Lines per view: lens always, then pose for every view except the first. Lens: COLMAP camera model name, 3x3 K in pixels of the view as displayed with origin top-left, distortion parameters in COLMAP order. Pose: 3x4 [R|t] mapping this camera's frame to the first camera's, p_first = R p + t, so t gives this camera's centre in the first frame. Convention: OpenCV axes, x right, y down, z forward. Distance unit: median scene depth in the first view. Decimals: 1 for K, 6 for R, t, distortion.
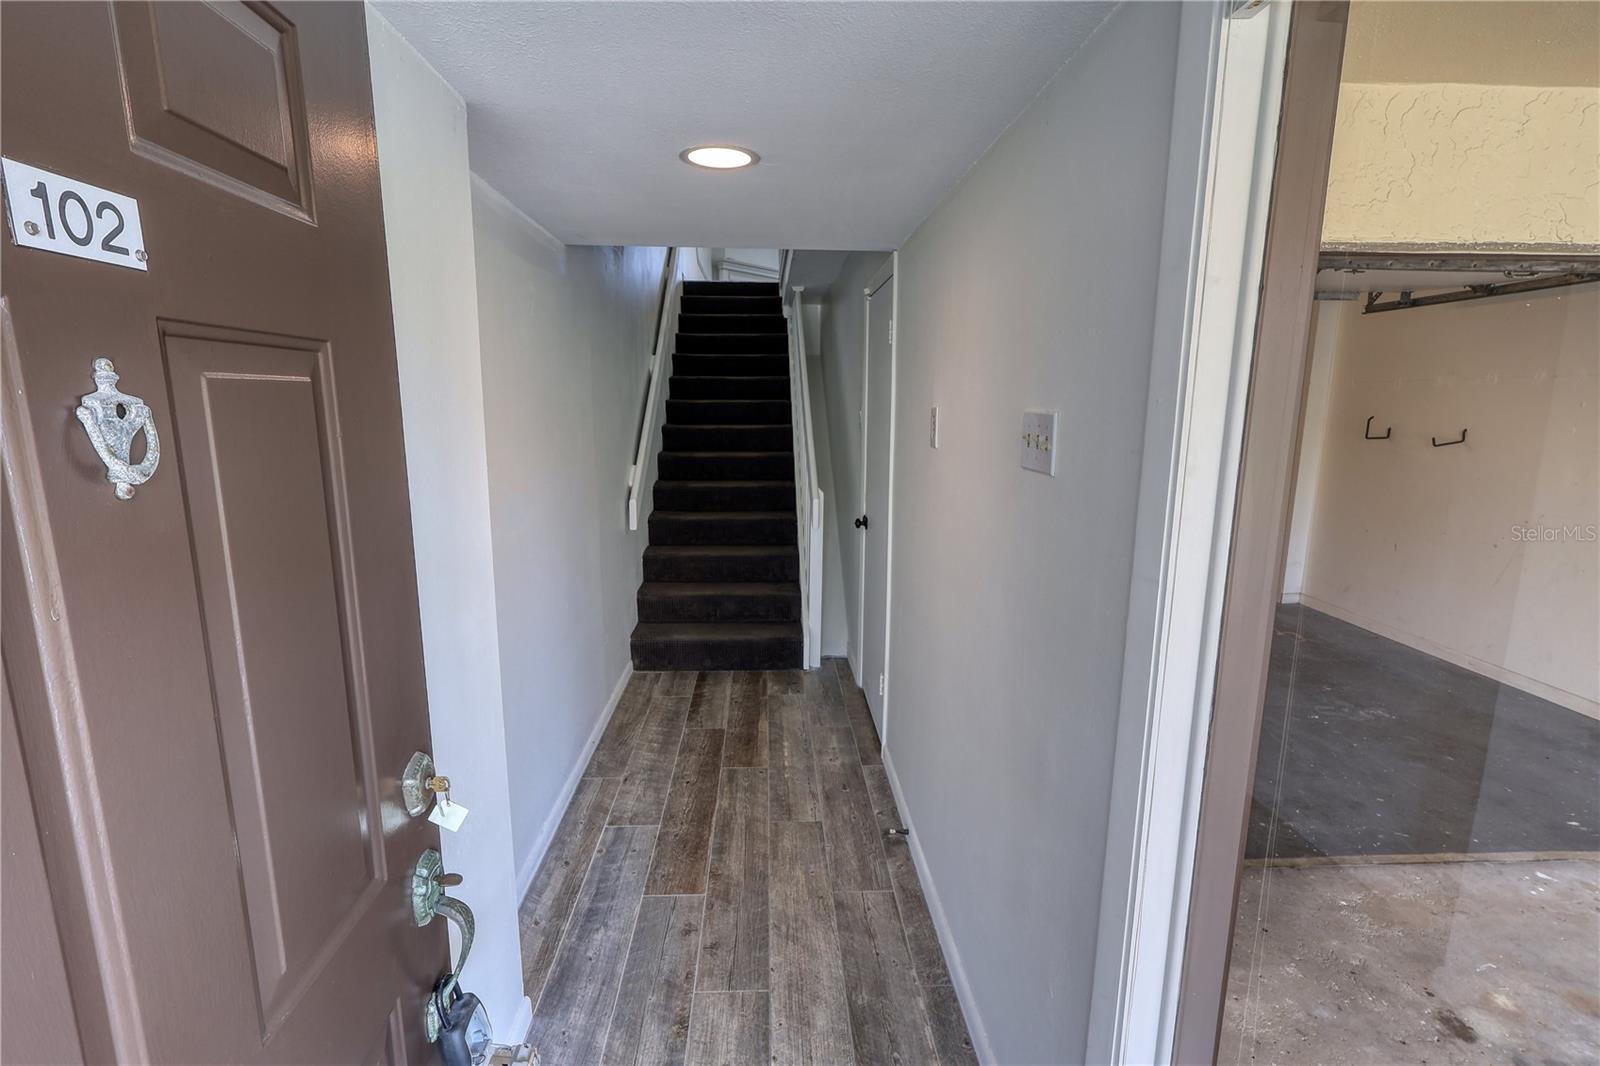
lens RADIAL K [[736.6, 0, 792.6], [0, 736.6, 534.8], [0, 0, 1]] dist [-0.002109, 0.000189]
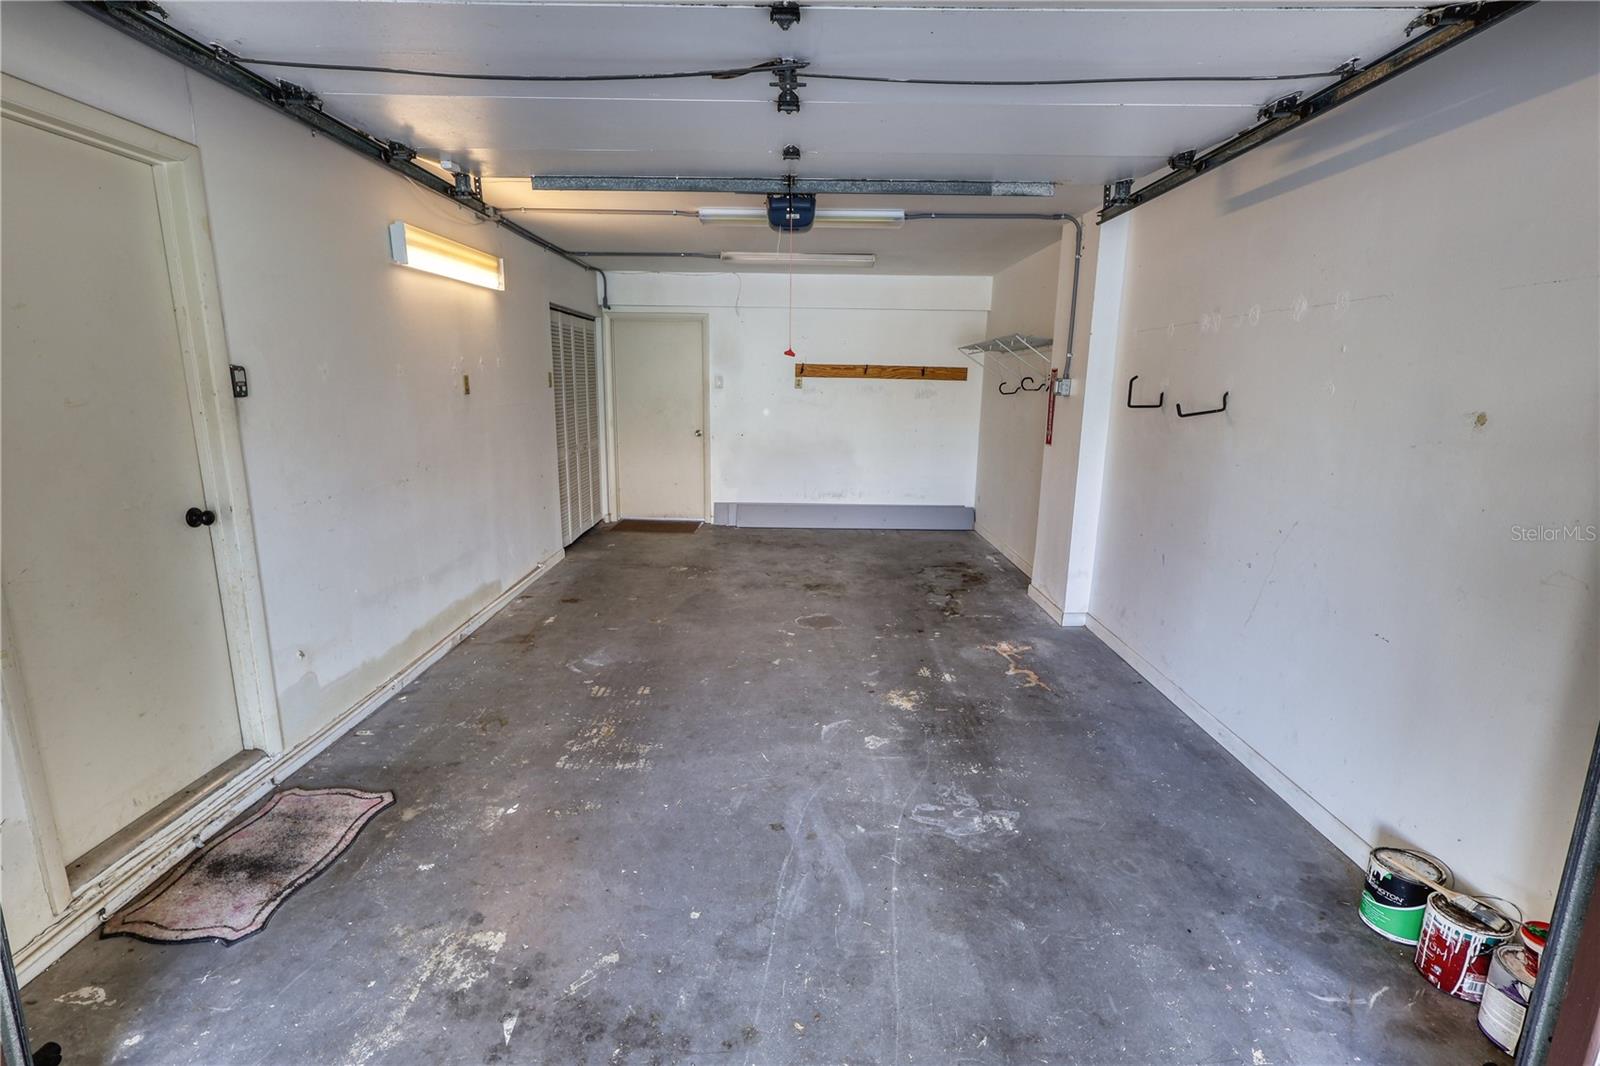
lens RADIAL K [[736.6, 0, 792.6], [0, 736.6, 534.8], [0, 0, 1]] dist [-0.002109, 0.000189]
pose [[0.998889, 0.021255, -0.042062, 0.569505], [-0.020034, 0.999372, 0.029242, -0.024425], [0.042657, -0.028367, 0.998687, 0.313020]]
